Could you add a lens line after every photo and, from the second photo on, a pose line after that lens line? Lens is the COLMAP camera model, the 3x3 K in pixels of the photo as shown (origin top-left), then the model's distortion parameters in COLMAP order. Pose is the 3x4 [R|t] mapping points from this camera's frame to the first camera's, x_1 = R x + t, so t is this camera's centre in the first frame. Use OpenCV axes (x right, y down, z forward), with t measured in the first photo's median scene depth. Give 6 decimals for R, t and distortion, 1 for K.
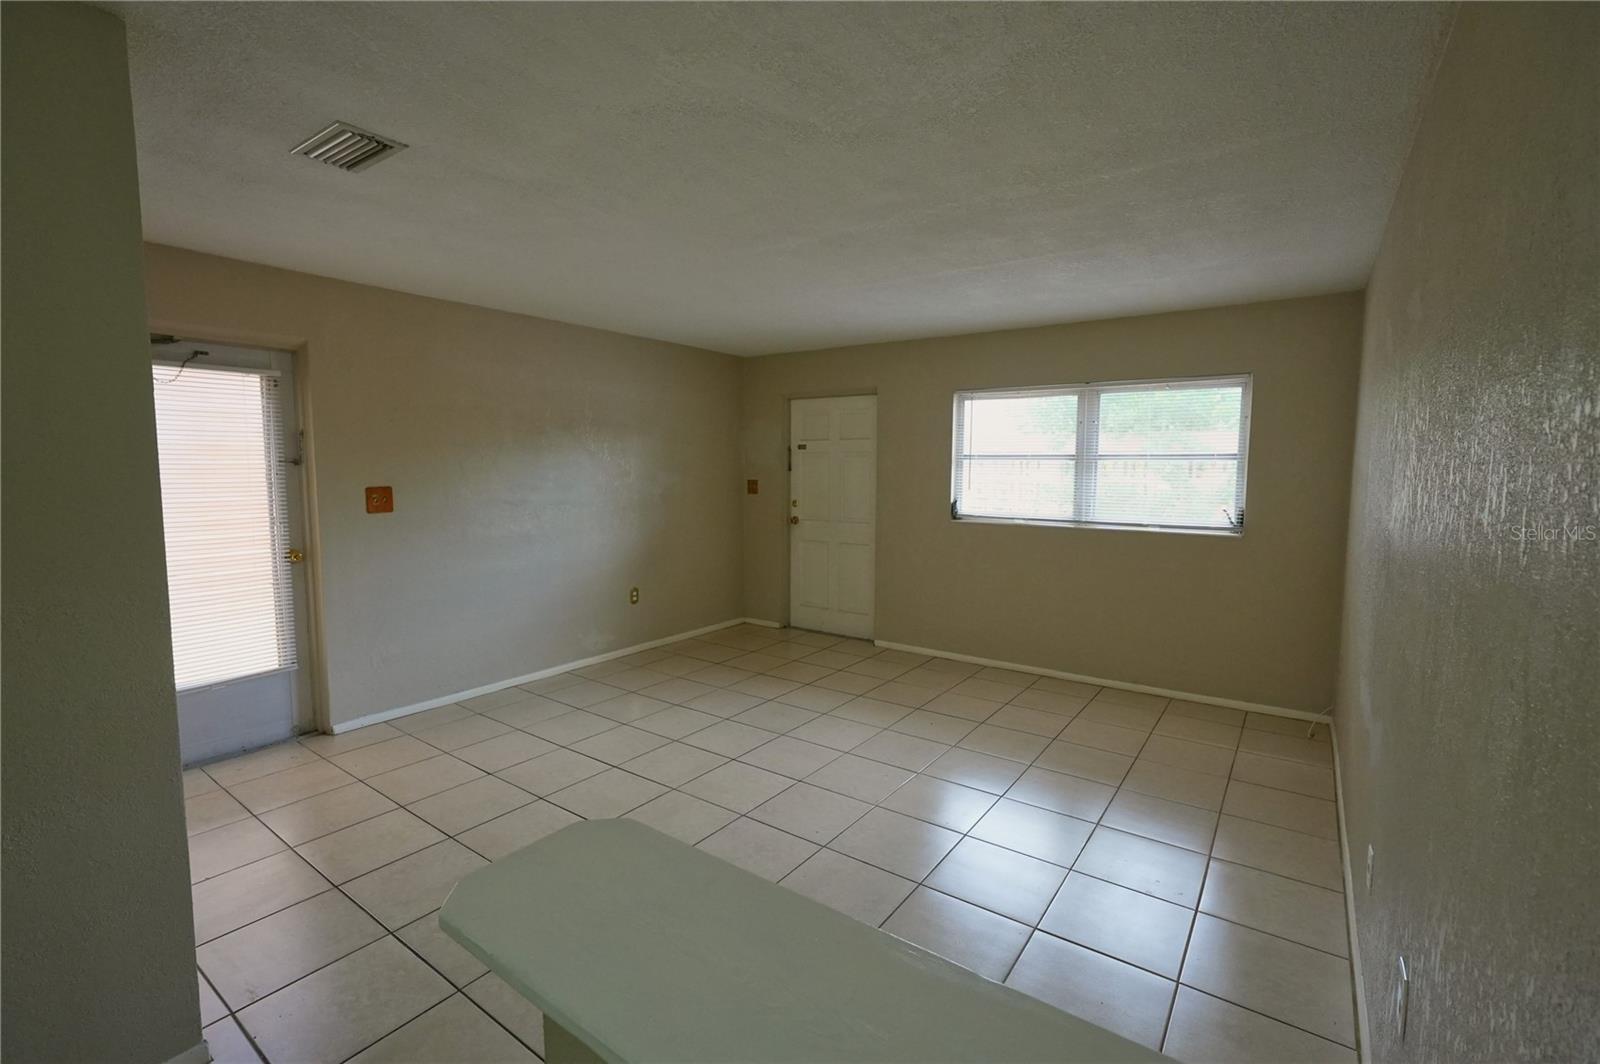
lens RADIAL K [[703.4, 0, 799.3], [0, 703.4, 529.0], [0, 0, 1]] dist [-0.012923, 0.000975]
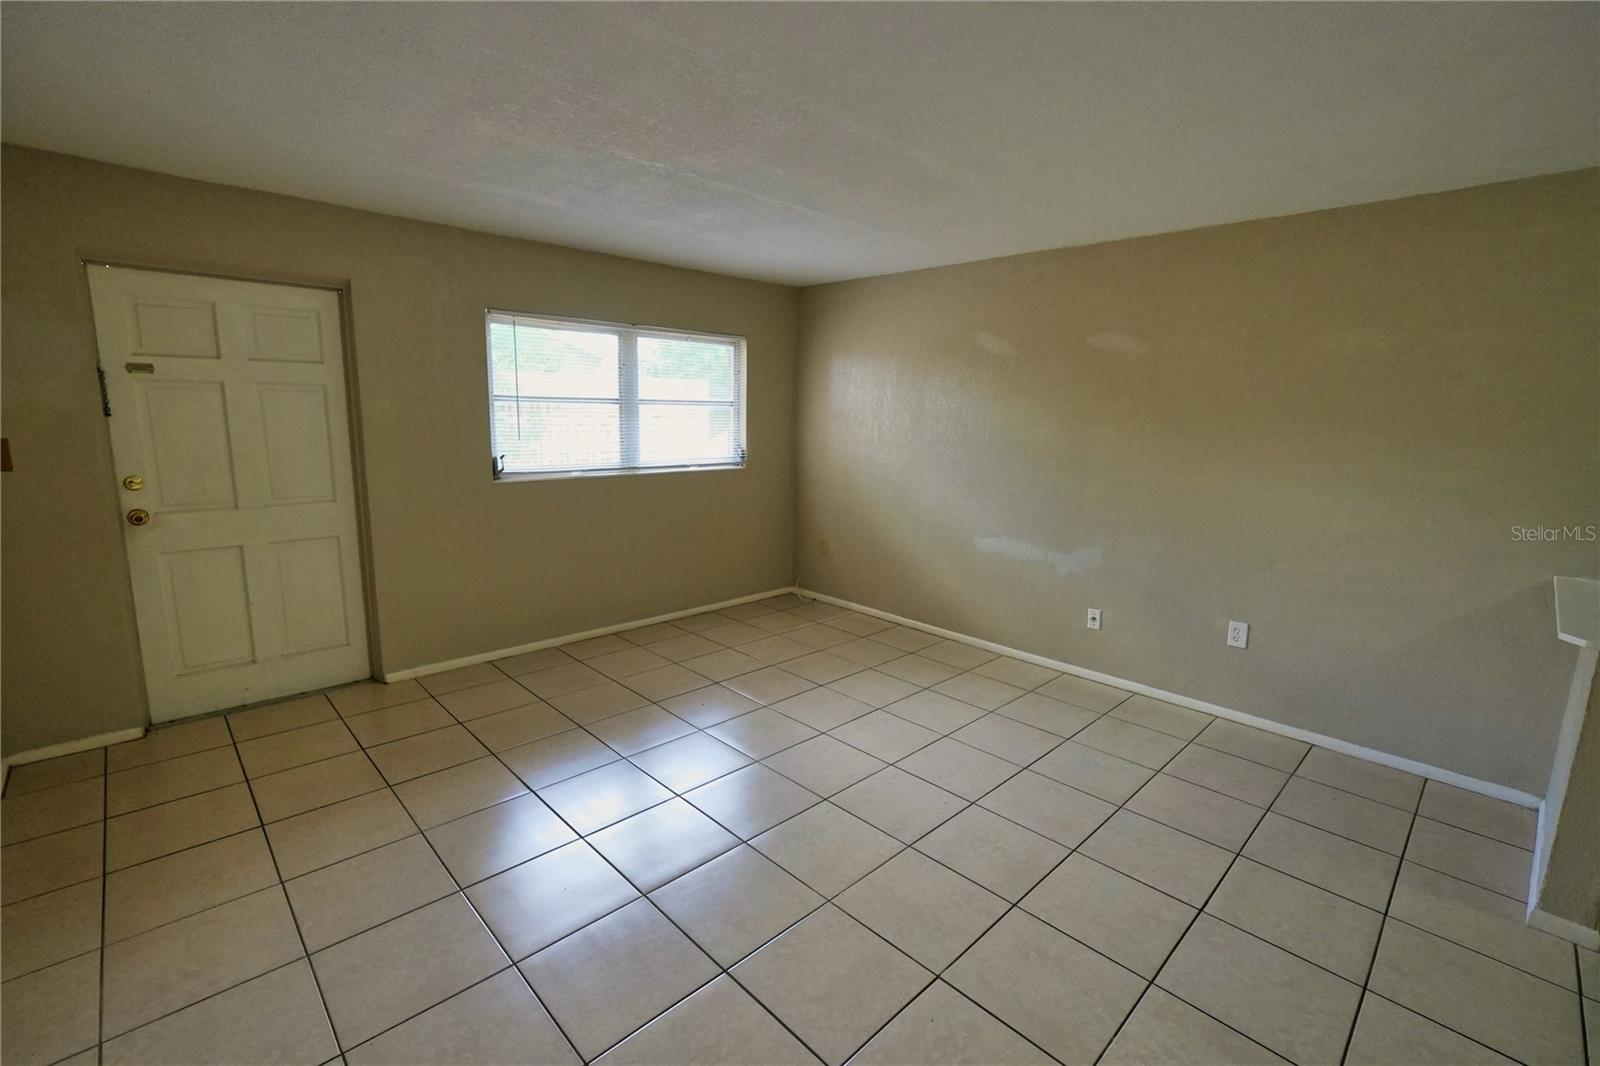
lens RADIAL K [[703.4, 0, 799.3], [0, 703.4, 530.0], [0, 0, 1]] dist [-0.012923, 0.000975]
pose [[0.179482, -0.161942, 0.970341, -0.500839], [0.075448, 0.985719, 0.150553, -0.052599], [-0.980864, 0.046189, 0.189137, 0.561763]]
